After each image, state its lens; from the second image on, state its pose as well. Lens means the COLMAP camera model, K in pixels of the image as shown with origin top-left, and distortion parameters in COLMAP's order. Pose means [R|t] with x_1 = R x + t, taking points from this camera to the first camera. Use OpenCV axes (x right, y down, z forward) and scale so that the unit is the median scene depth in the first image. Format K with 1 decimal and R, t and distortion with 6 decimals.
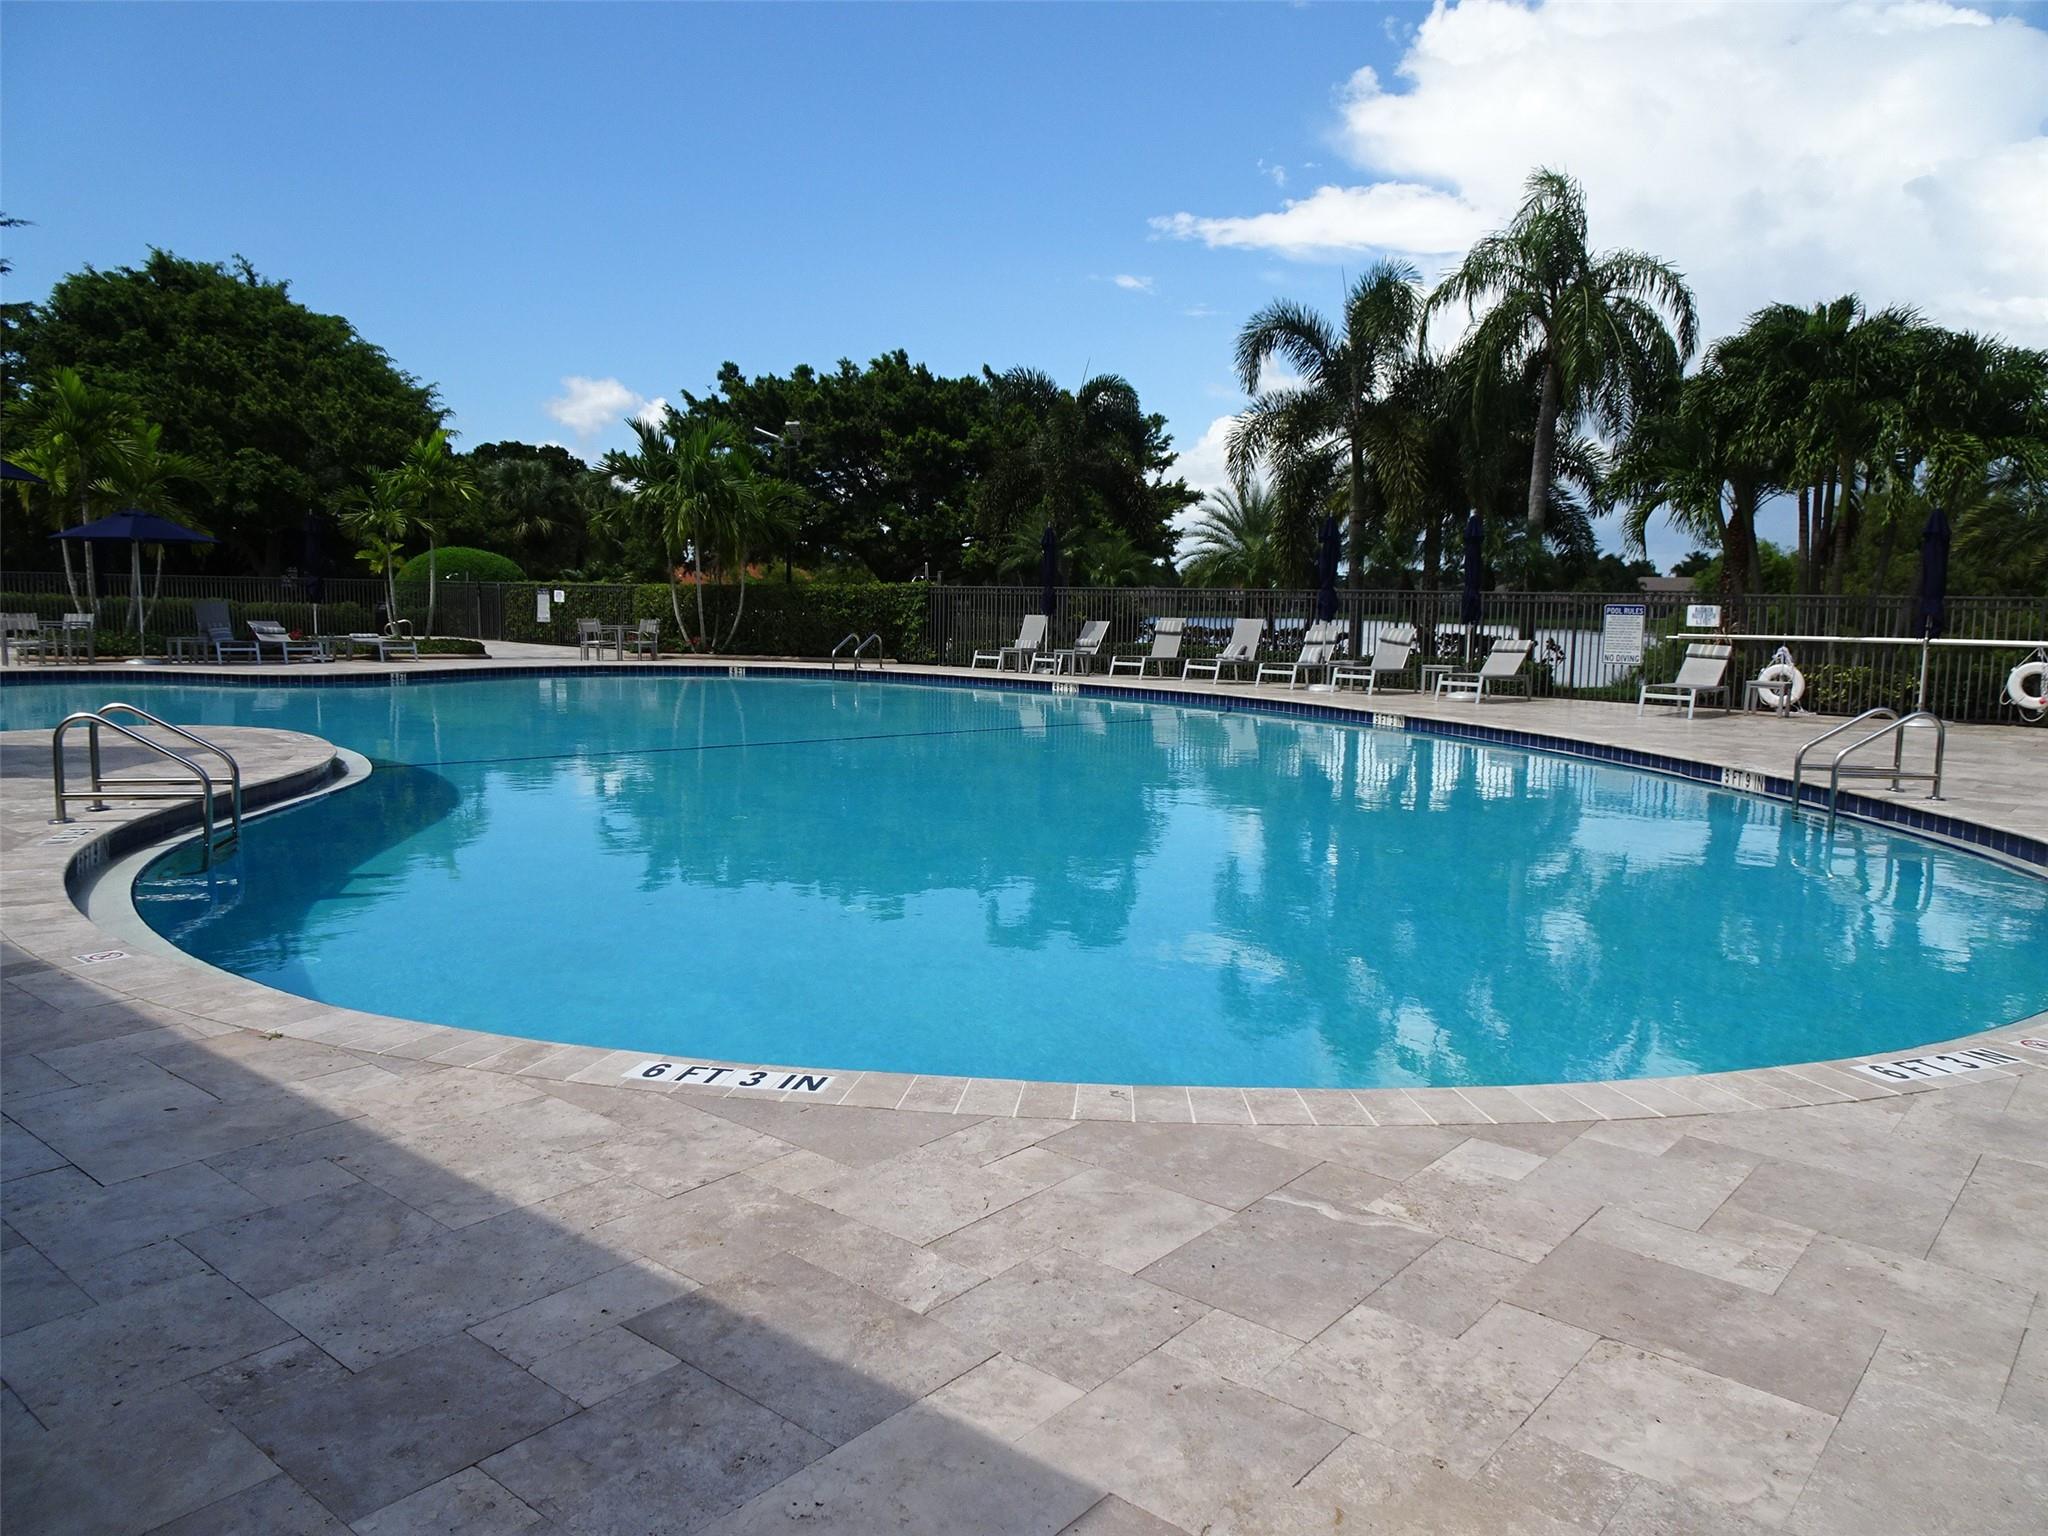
lens RADIAL K [[1437.6, 0, 1024.0], [0, 1437.6, 768.0], [0, 0, 1]] dist [0.011702, 0.004476]
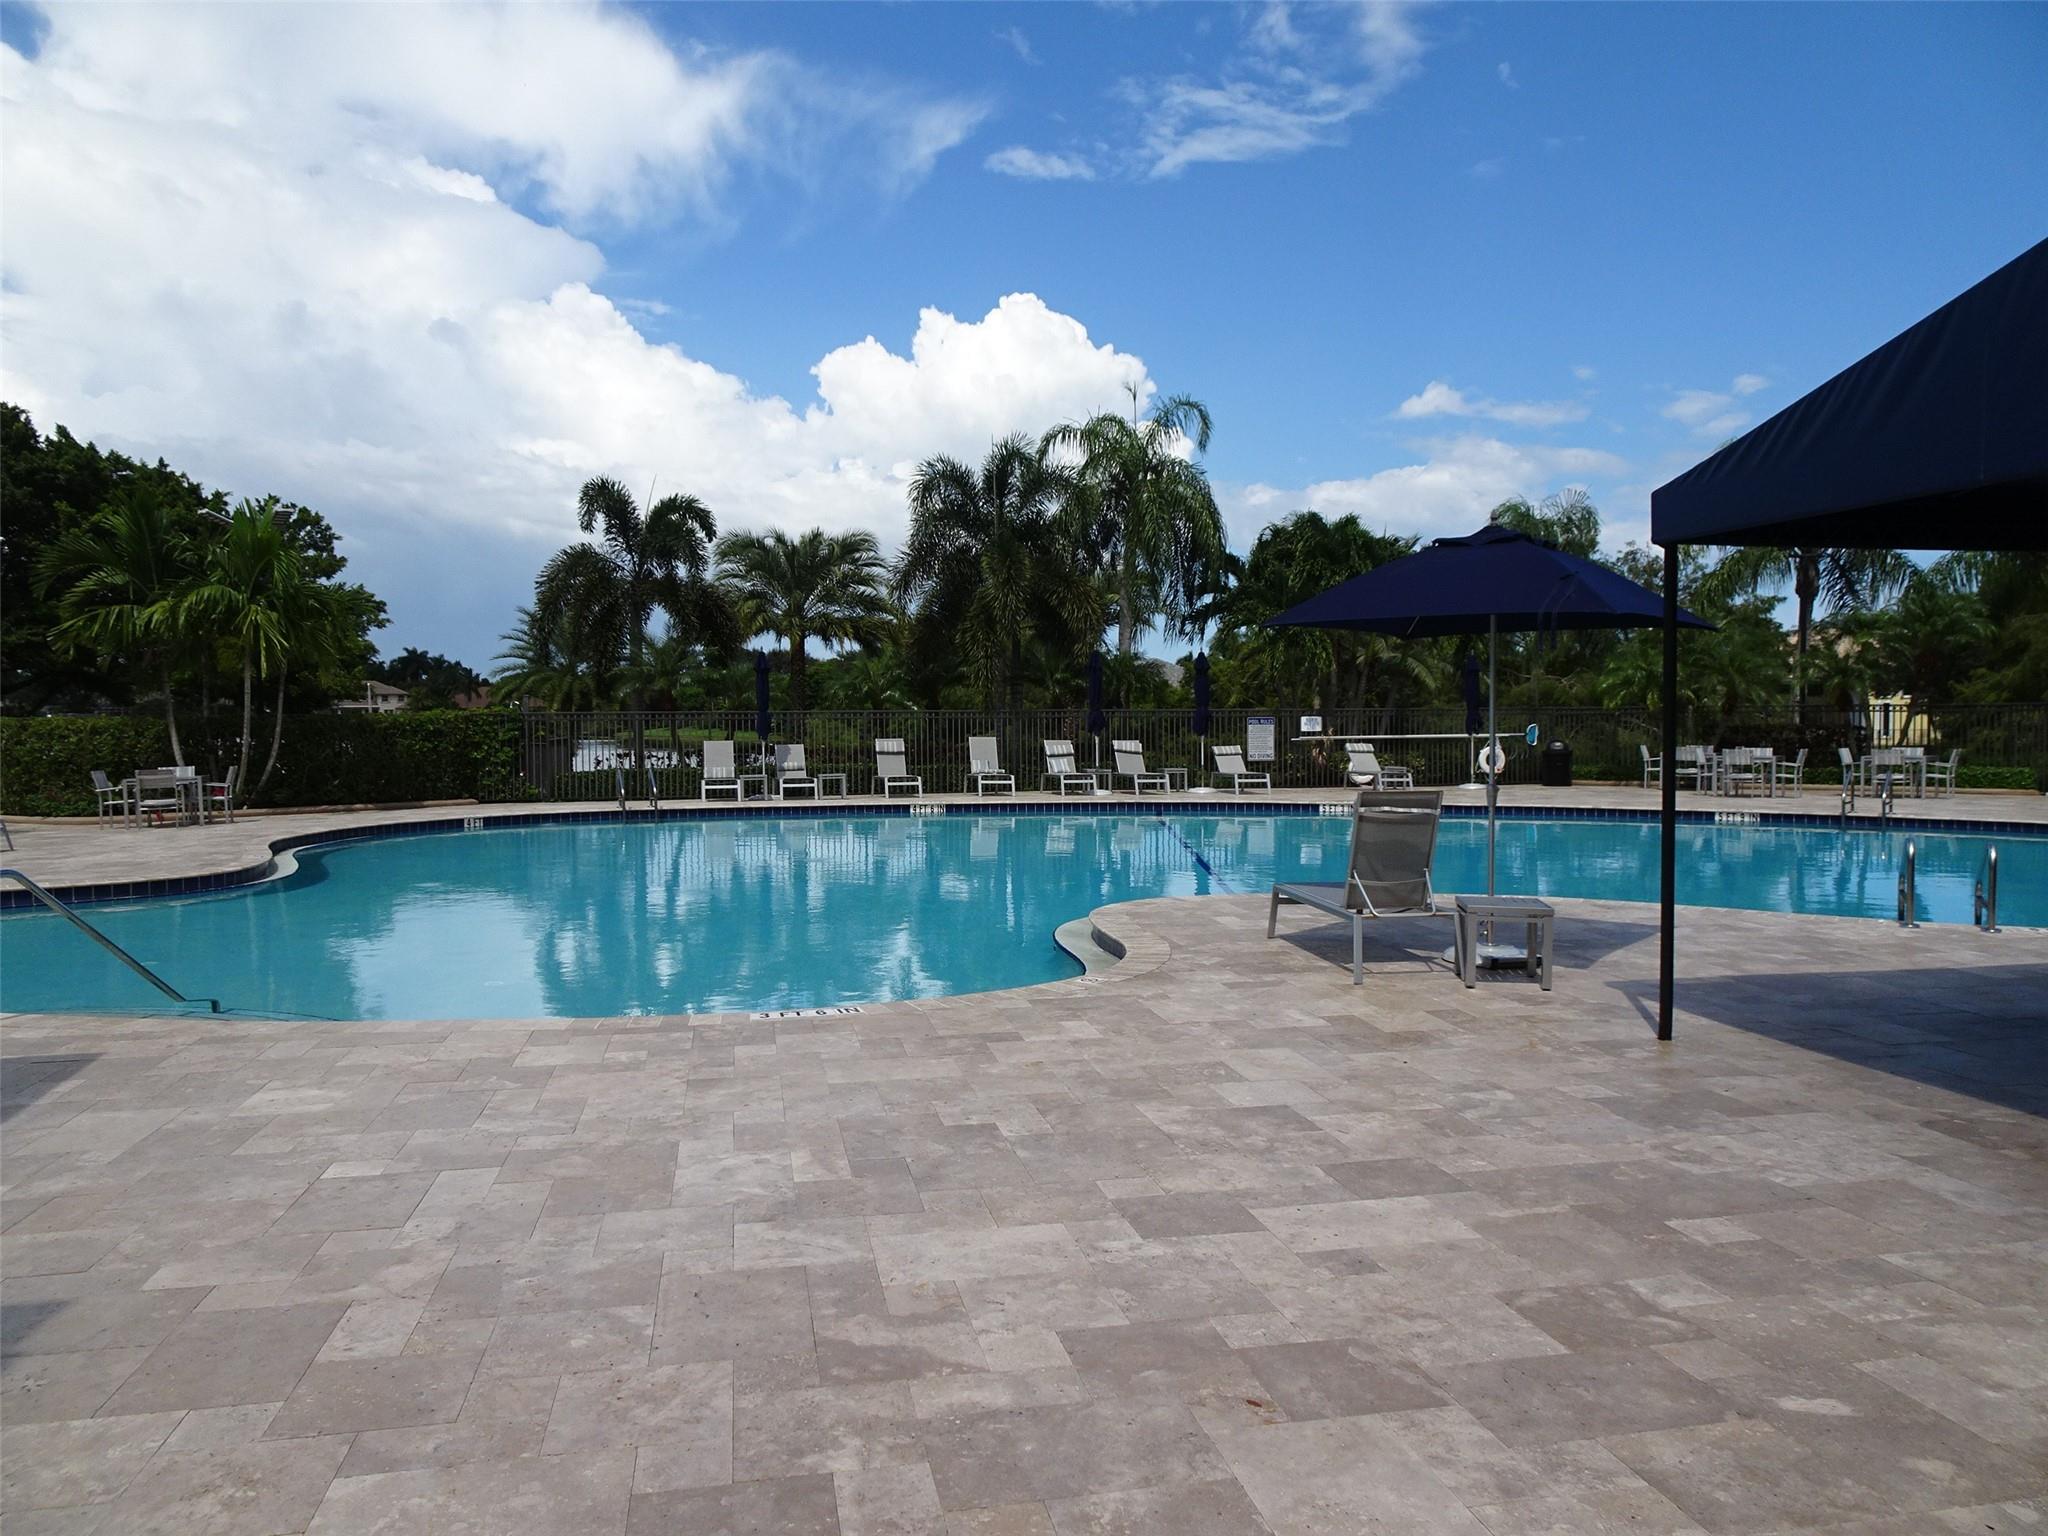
lens RADIAL K [[1437.6, 0, 1024.0], [0, 1437.6, 768.0], [0, 0, 1]] dist [0.011702, 0.004476]
pose [[0.617890, -0.054023, 0.784406, -0.745055], [0.107620, 0.994058, -0.016312, -0.059727], [-0.778864, 0.094496, 0.620033, 0.282648]]
